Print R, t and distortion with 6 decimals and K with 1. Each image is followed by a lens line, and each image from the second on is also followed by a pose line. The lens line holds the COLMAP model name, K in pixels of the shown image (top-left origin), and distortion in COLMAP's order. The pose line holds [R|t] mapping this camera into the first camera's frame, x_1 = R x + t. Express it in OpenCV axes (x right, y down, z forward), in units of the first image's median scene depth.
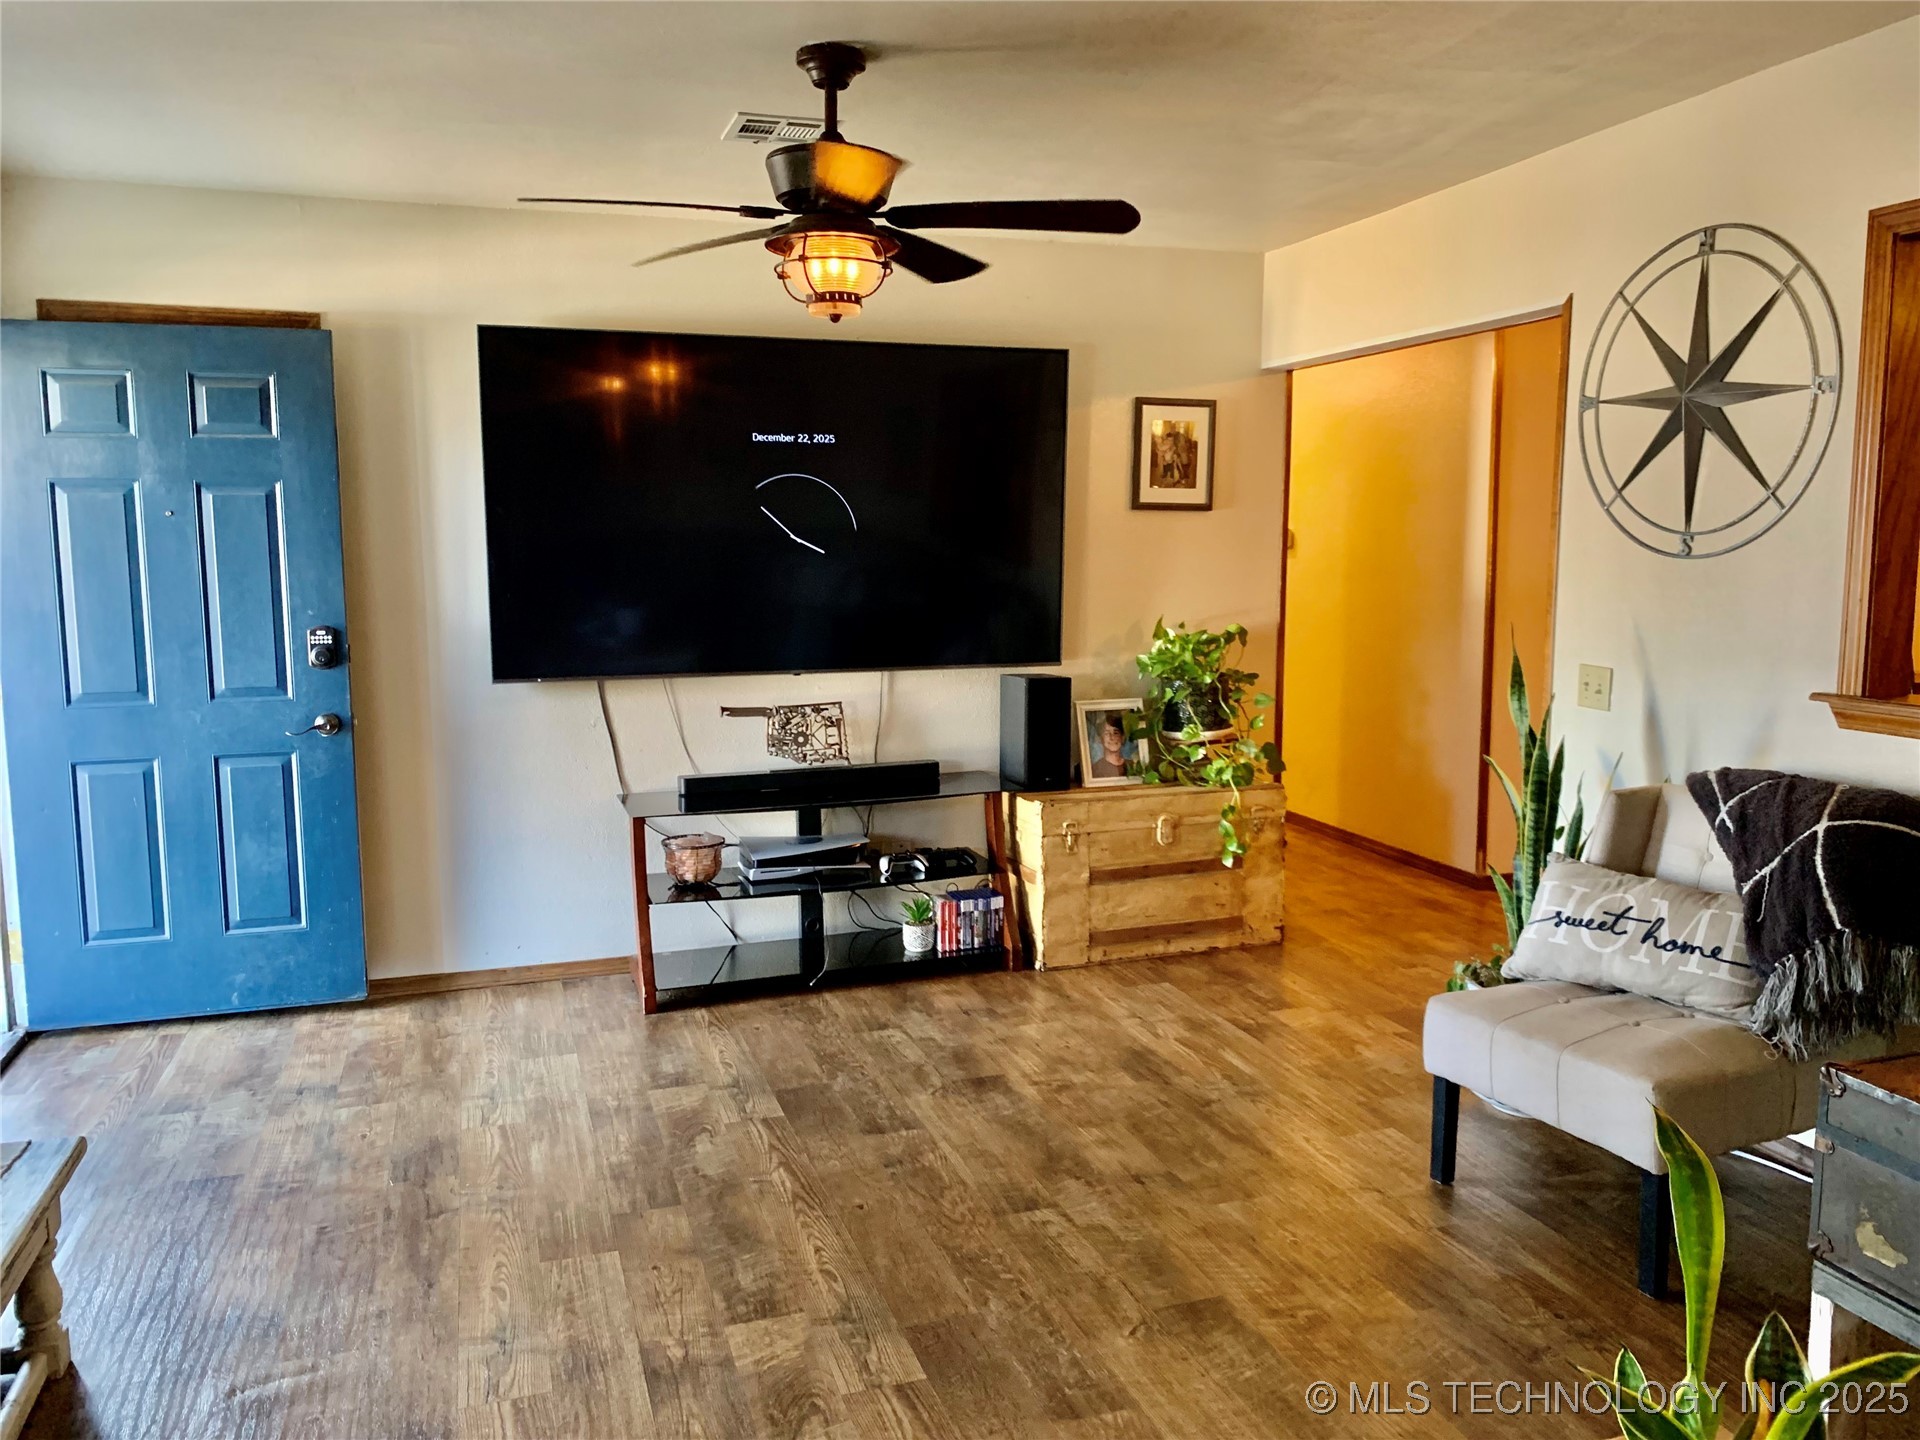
lens RADIAL K [[1461.5, 0, 989.4], [0, 1461.5, 747.2], [0, 0, 1]] dist [0.026563, -0.026119]
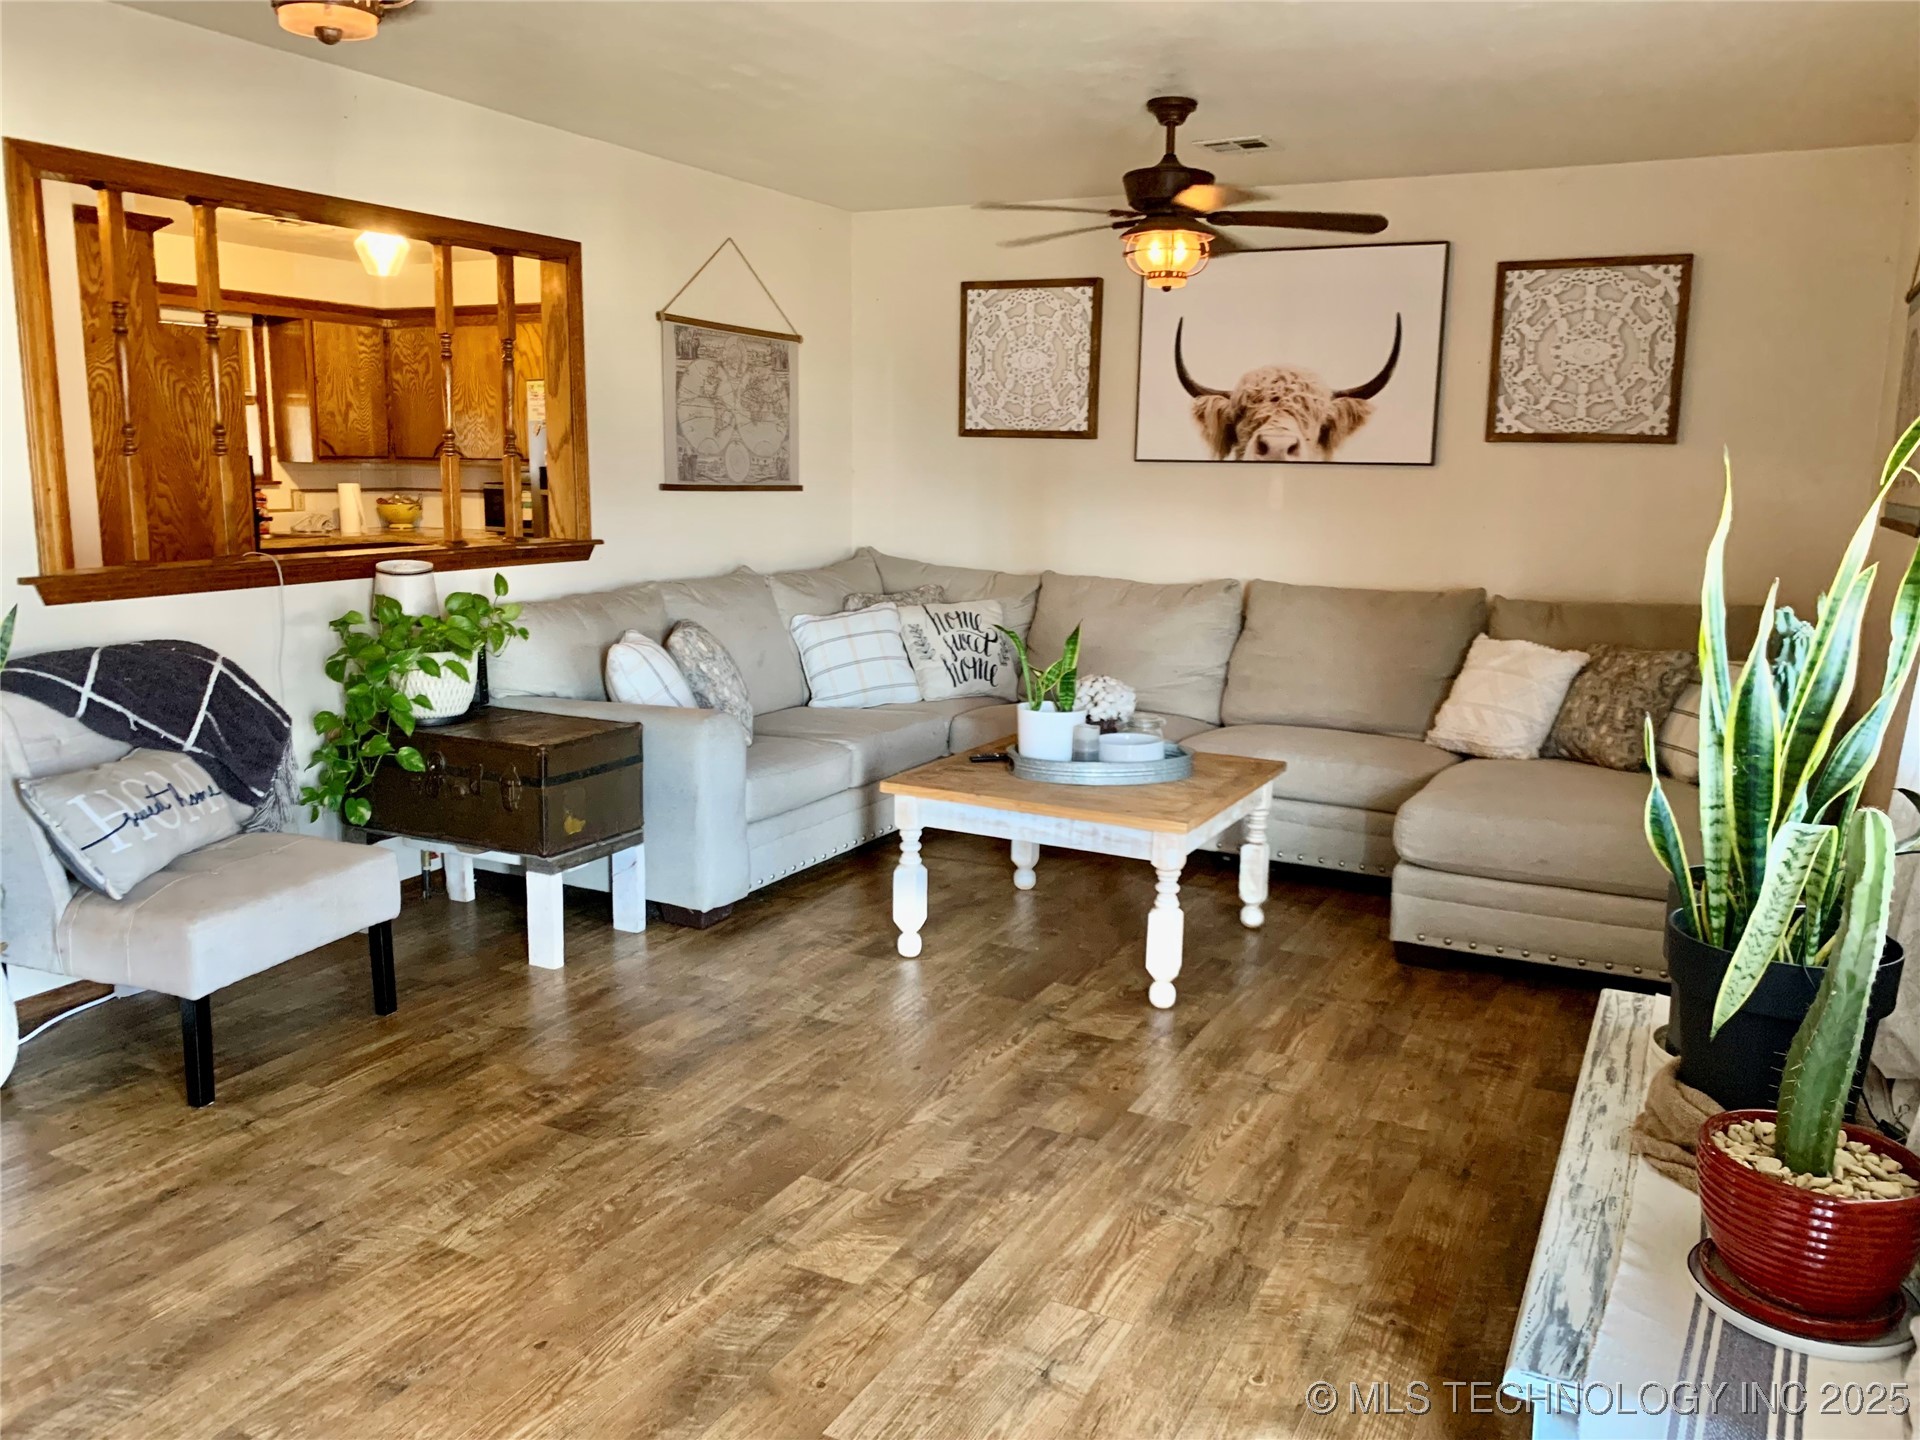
lens RADIAL K [[1461.5, 0, 977.5], [0, 1461.5, 686.8], [0, 0, 1]] dist [0.026563, -0.026119]
pose [[-0.687864, -0.116455, 0.716437, -0.603667], [0.097366, 0.963320, 0.250068, -0.138525], [-0.719279, 0.241770, -0.651294, 1.031027]]
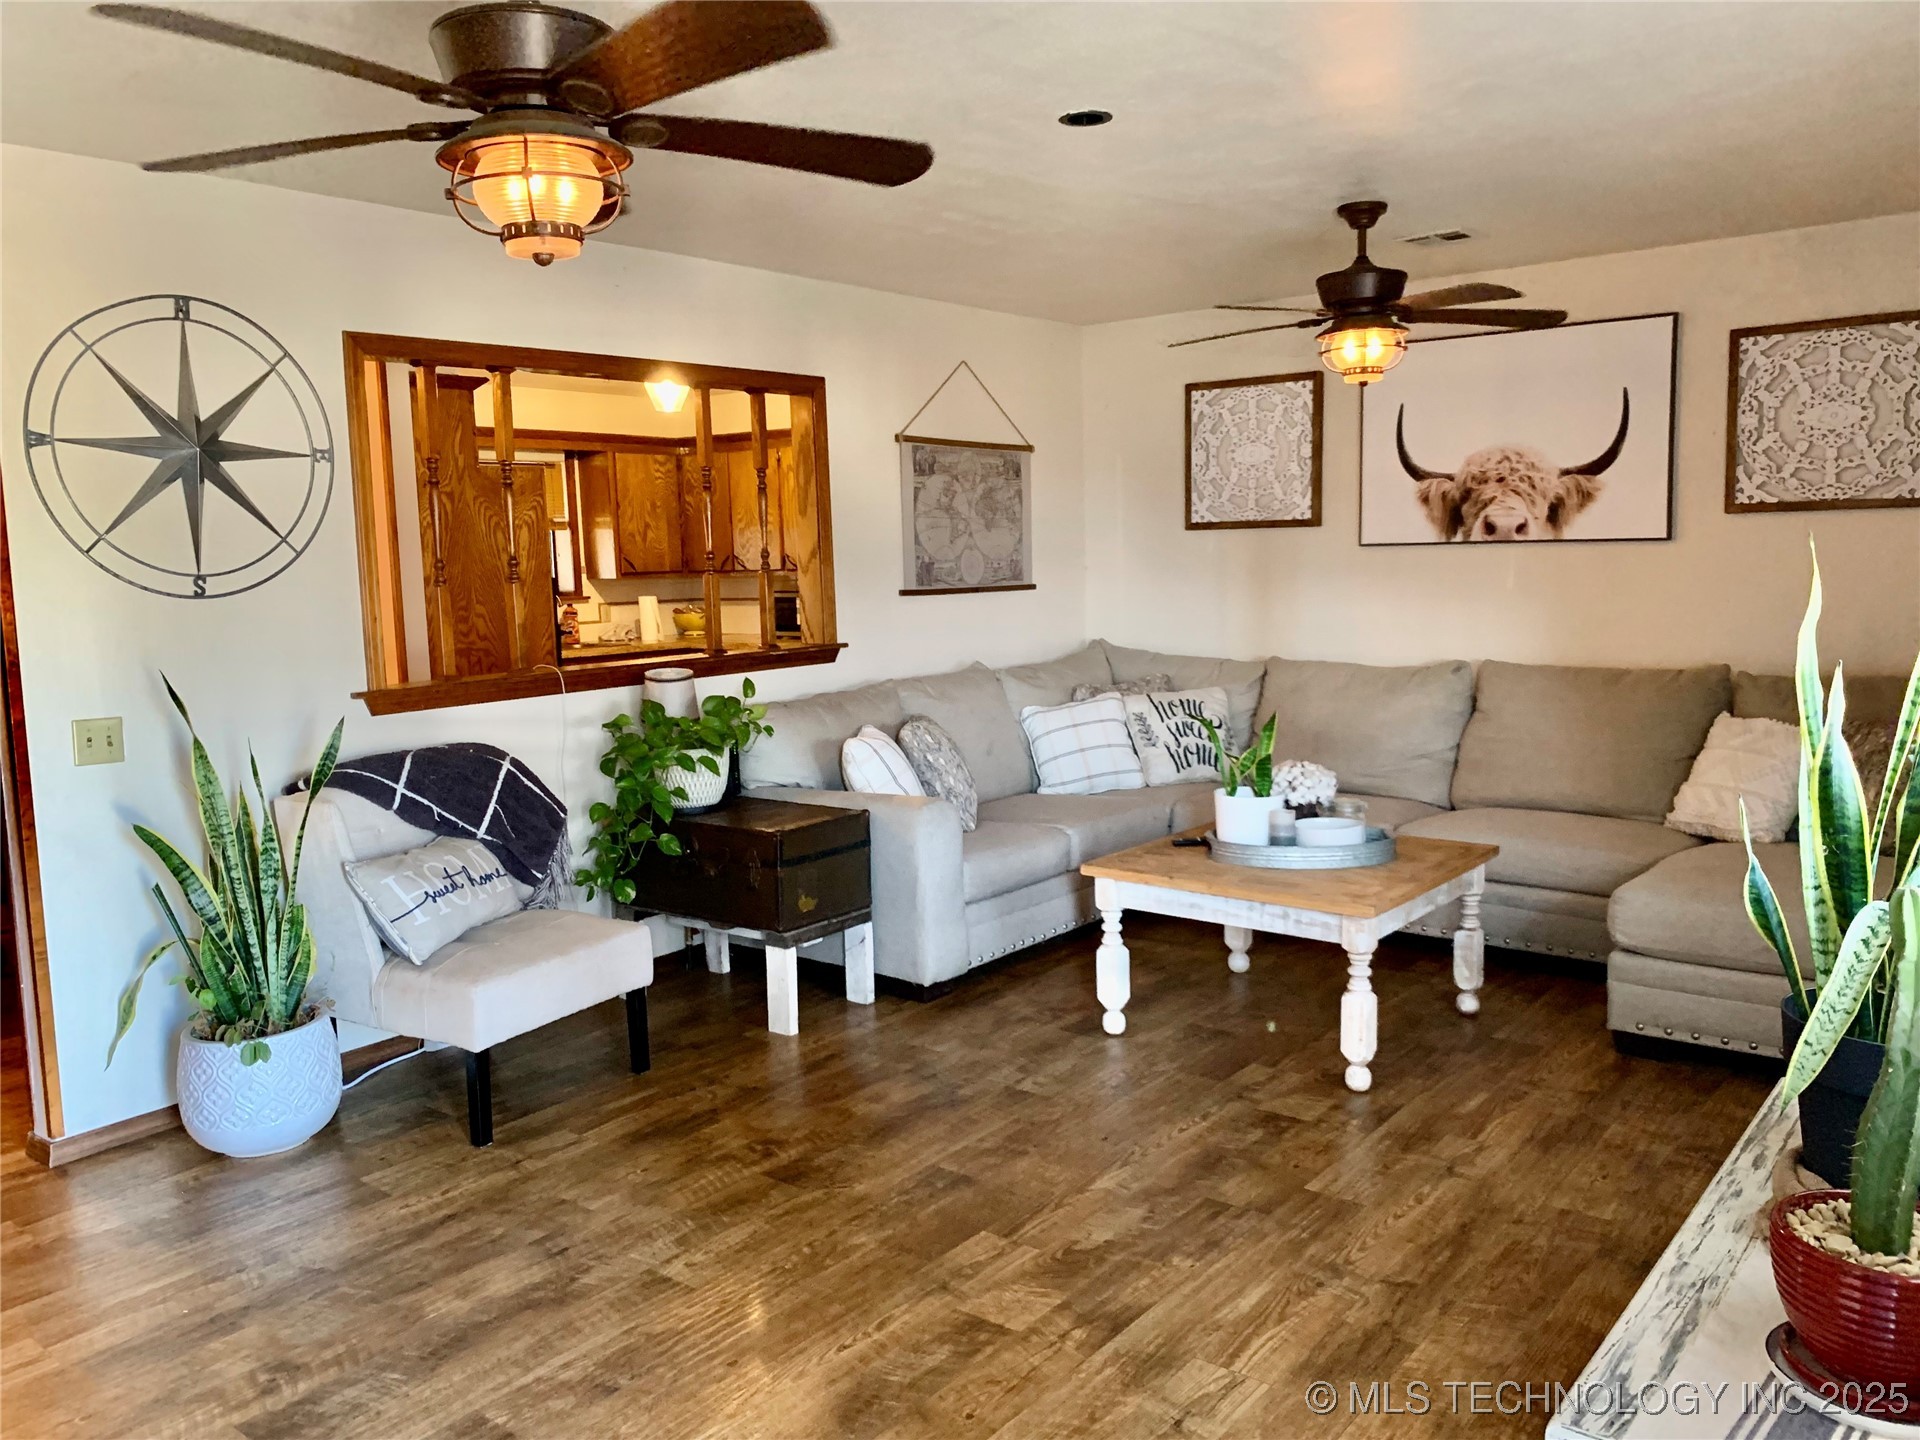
lens RADIAL K [[1461.5, 0, 970.1], [0, 1461.5, 686.9], [0, 0, 1]] dist [0.026563, -0.026119]
pose [[-0.528009, -0.058918, 0.847192, -0.683193], [0.158682, 0.973176, 0.166578, -0.145500], [-0.834282, 0.222389, -0.504497, 1.017010]]
